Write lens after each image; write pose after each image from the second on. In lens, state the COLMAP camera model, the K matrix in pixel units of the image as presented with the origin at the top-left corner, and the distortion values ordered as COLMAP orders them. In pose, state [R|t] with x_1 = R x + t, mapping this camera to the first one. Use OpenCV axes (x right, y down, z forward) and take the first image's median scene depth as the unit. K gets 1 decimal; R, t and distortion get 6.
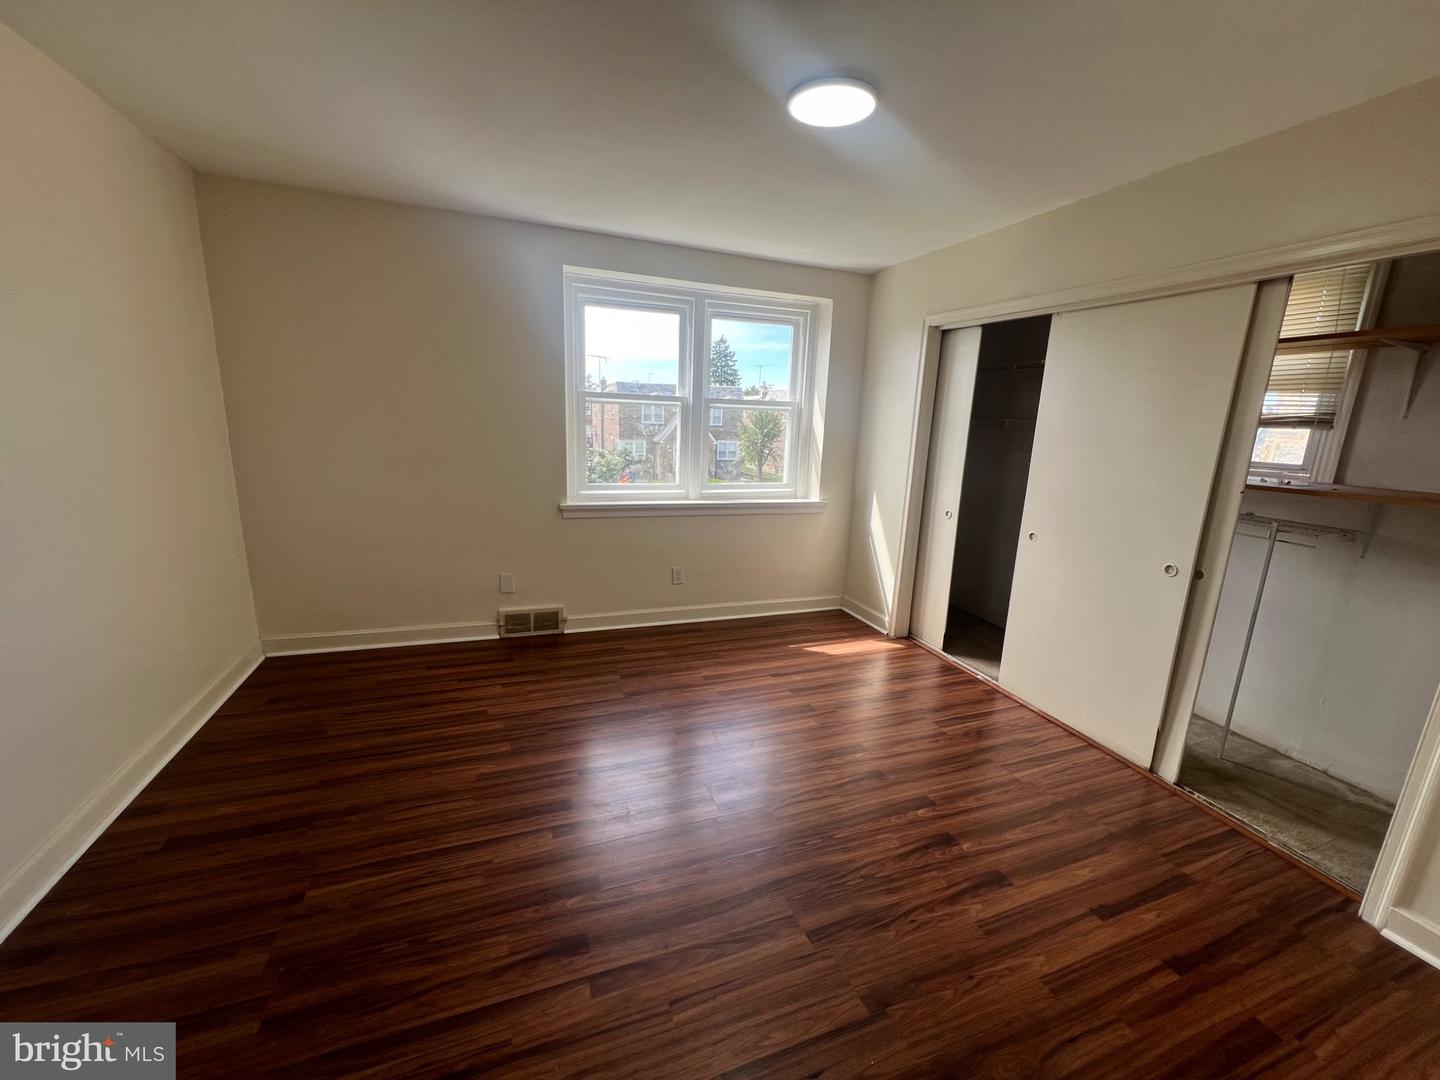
lens RADIAL K [[575.0, 0, 716.9], [0, 575.0, 542.7], [0, 0, 1]] dist [-0.009785, 0.000712]
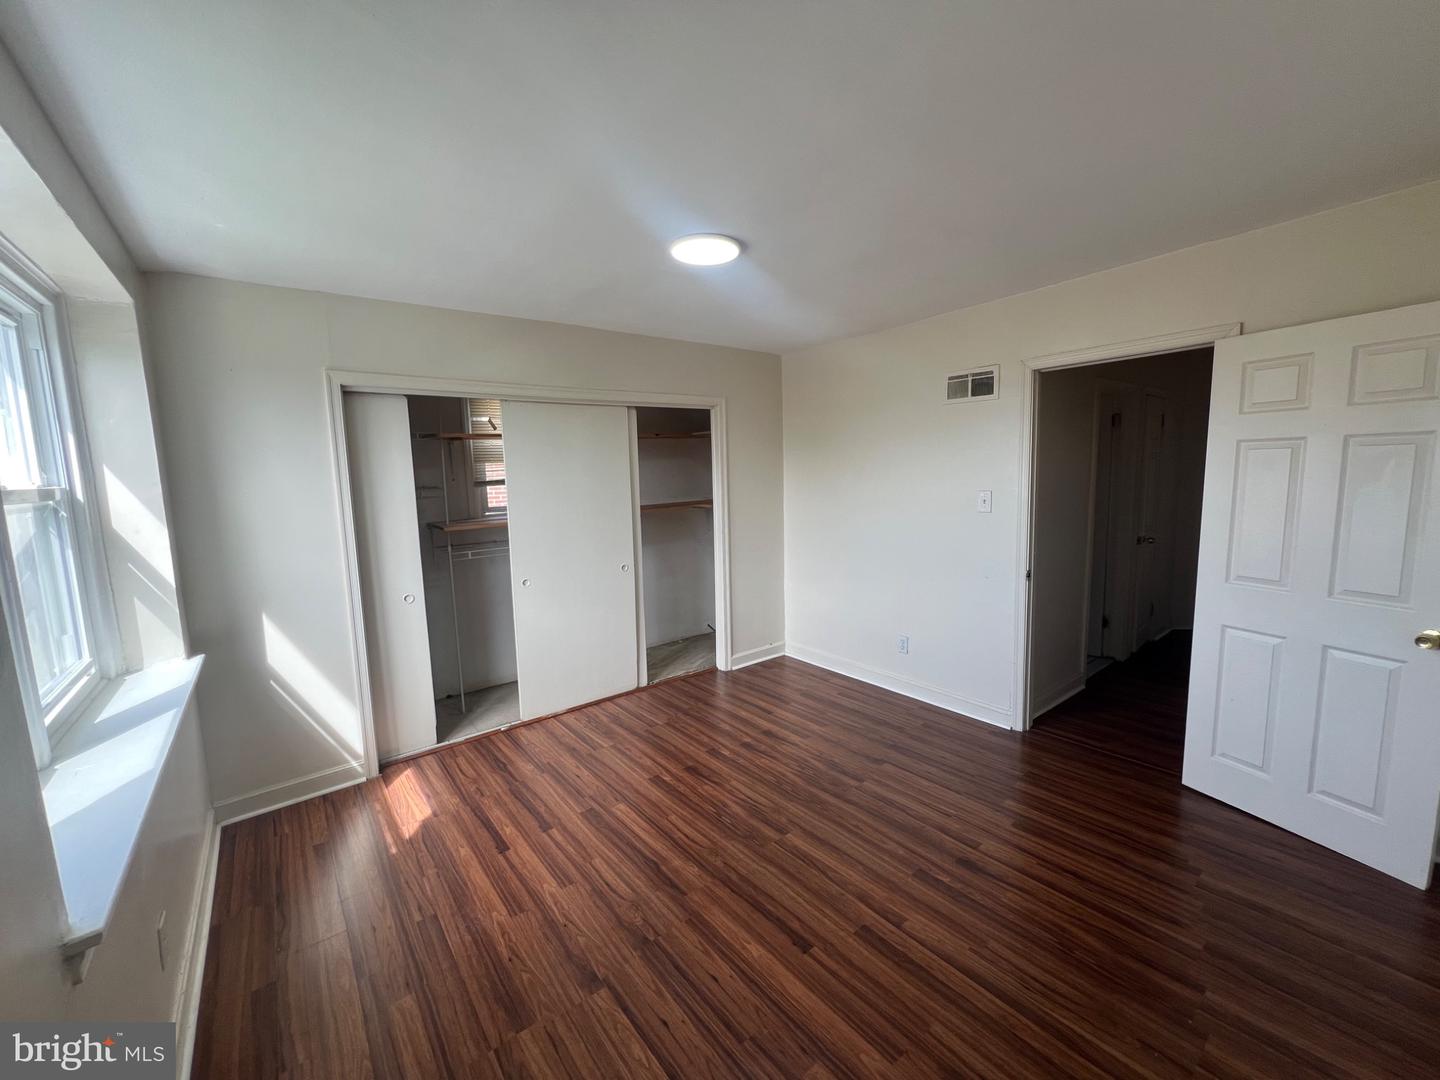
lens RADIAL K [[573.4, 0, 718.8], [0, 573.4, 536.8], [0, 0, 1]] dist [-0.002203, 0.000277]
pose [[-0.308251, -0.140121, 0.940929, -0.839215], [0.227878, 0.949420, 0.216039, -0.329500], [-0.923609, 0.281011, -0.260729, 1.125033]]
